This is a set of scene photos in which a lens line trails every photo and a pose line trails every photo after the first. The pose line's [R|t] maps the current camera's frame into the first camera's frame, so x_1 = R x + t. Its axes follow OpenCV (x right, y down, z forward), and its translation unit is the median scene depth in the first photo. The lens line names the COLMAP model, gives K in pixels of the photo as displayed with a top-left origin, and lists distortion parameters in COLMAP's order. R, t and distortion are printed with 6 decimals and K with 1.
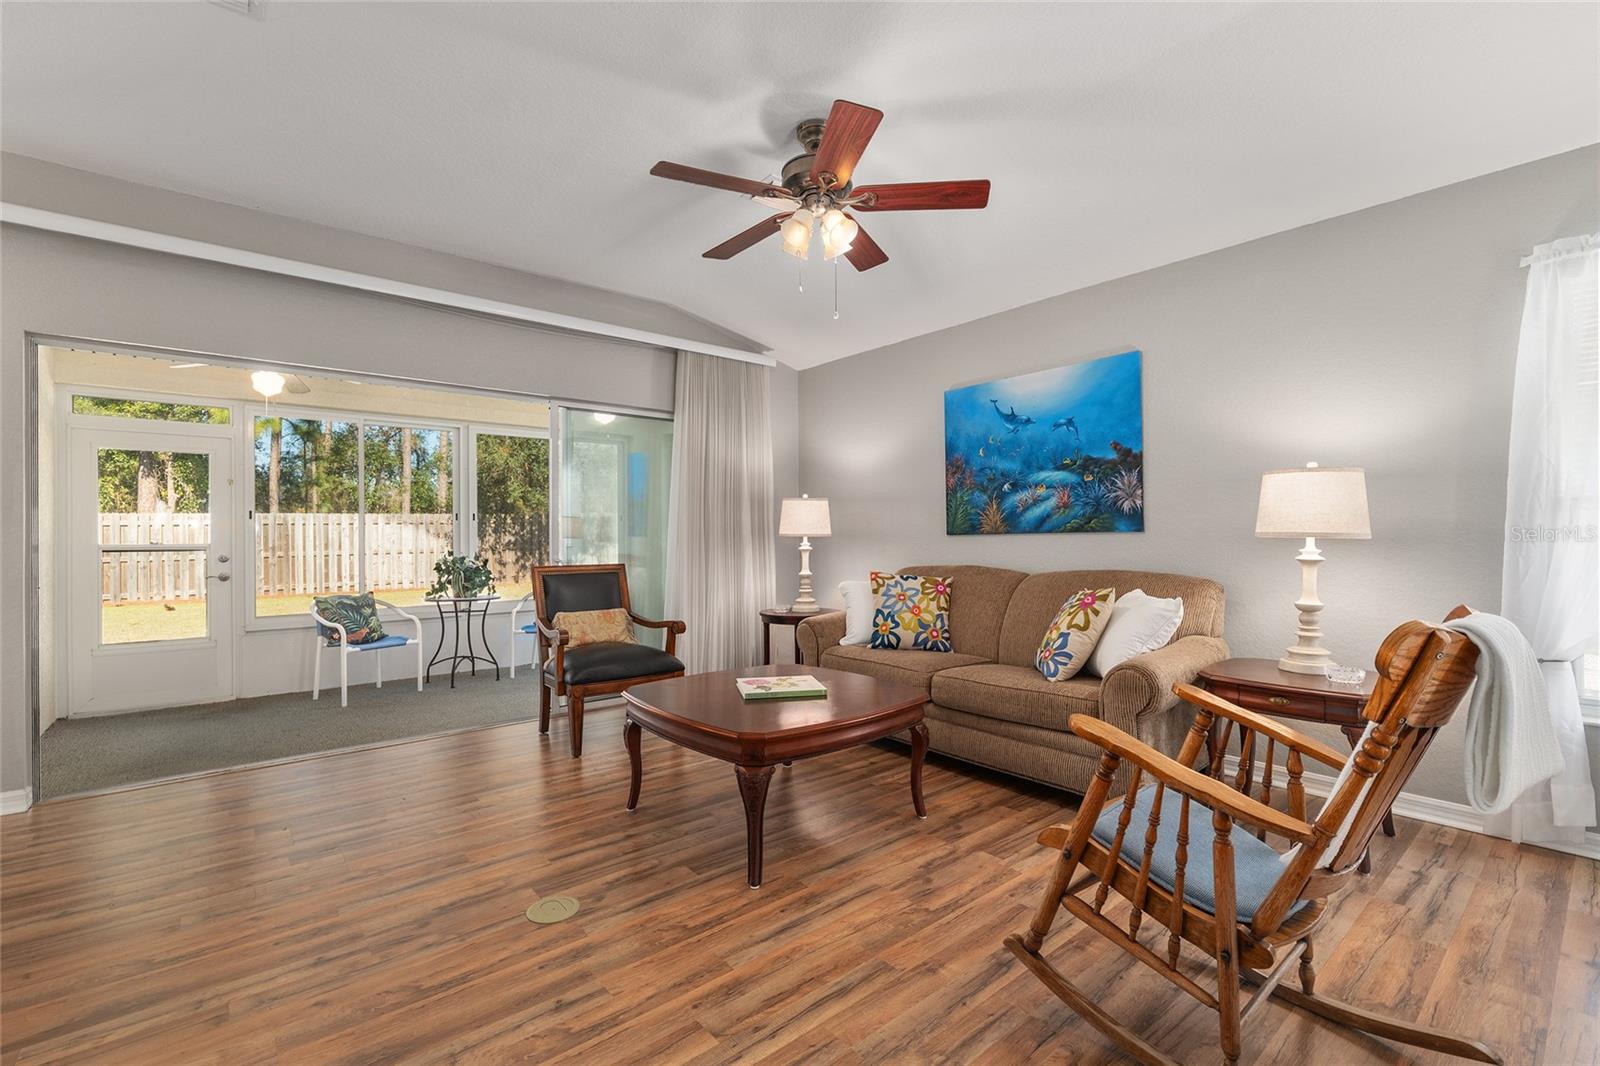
lens RADIAL K [[696.3, 0, 804.5], [0, 696.3, 538.0], [0, 0, 1]] dist [0.001149, -0.000361]
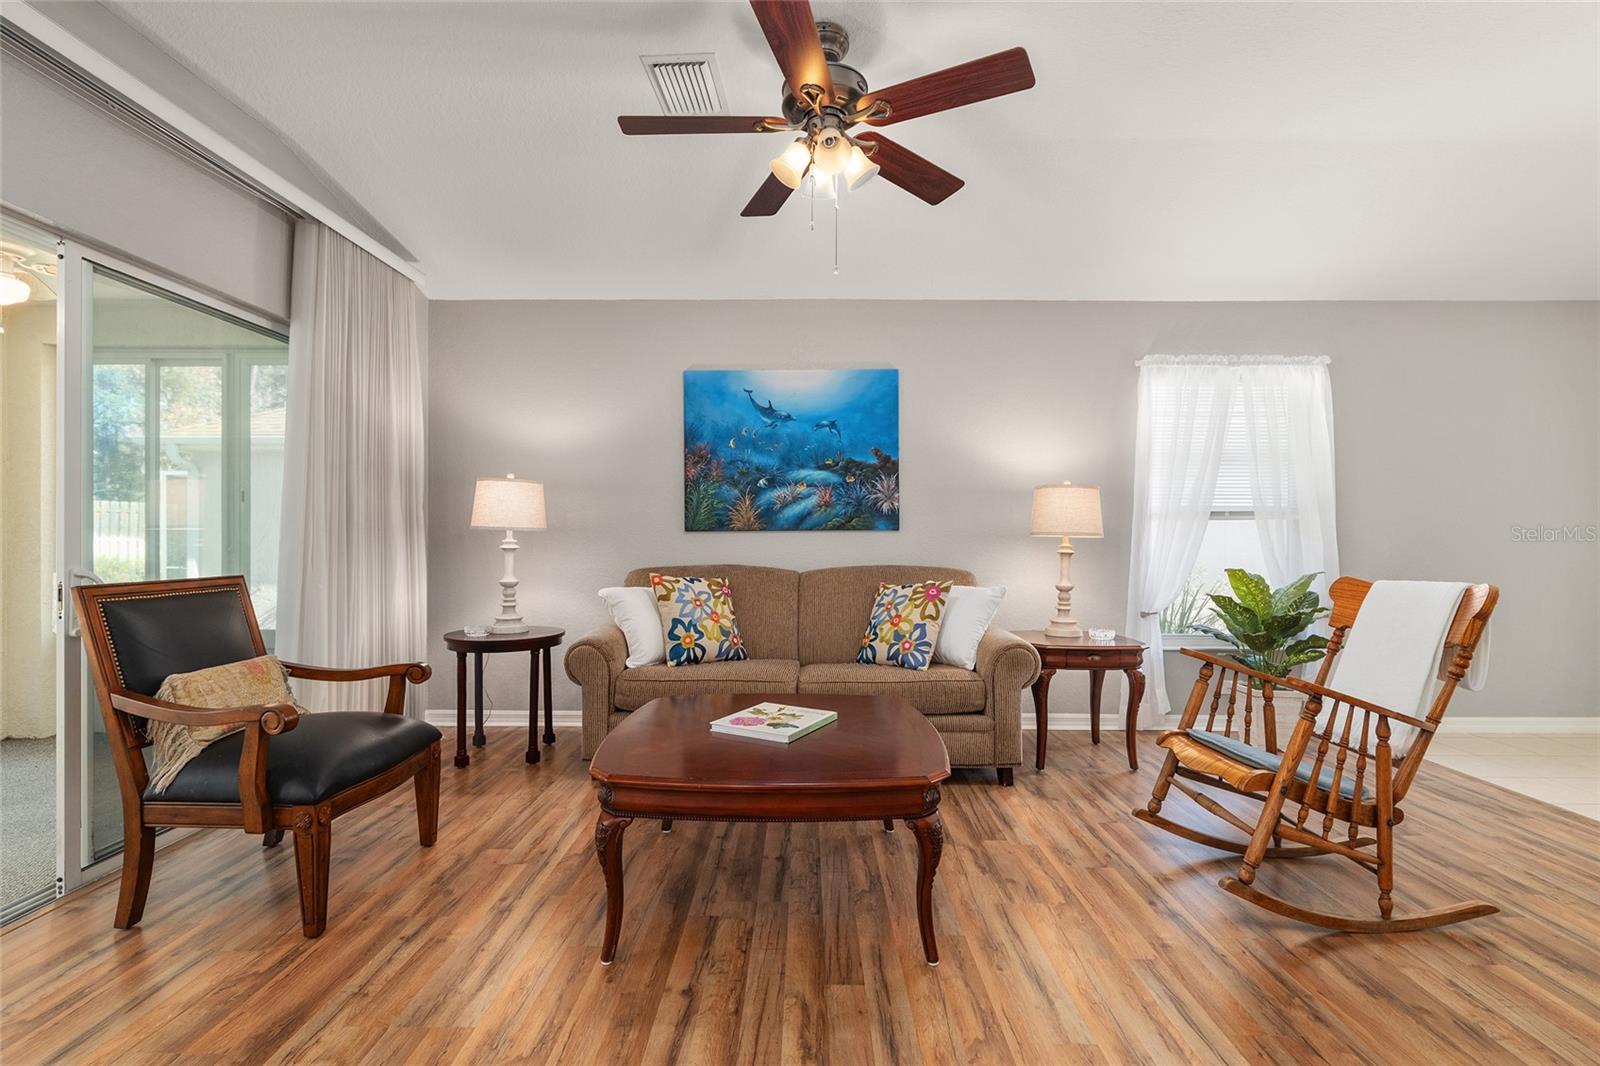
lens RADIAL K [[718.9, 0, 800.0], [0, 718.9, 541.4], [0, 0, 1]] dist [0.003893, 0.000175]
pose [[0.658526, 0.002188, 0.752555, -0.450218], [-0.006564, 0.999974, 0.002837, 0.005759], [-0.752530, -0.006808, 0.658523, 0.319397]]
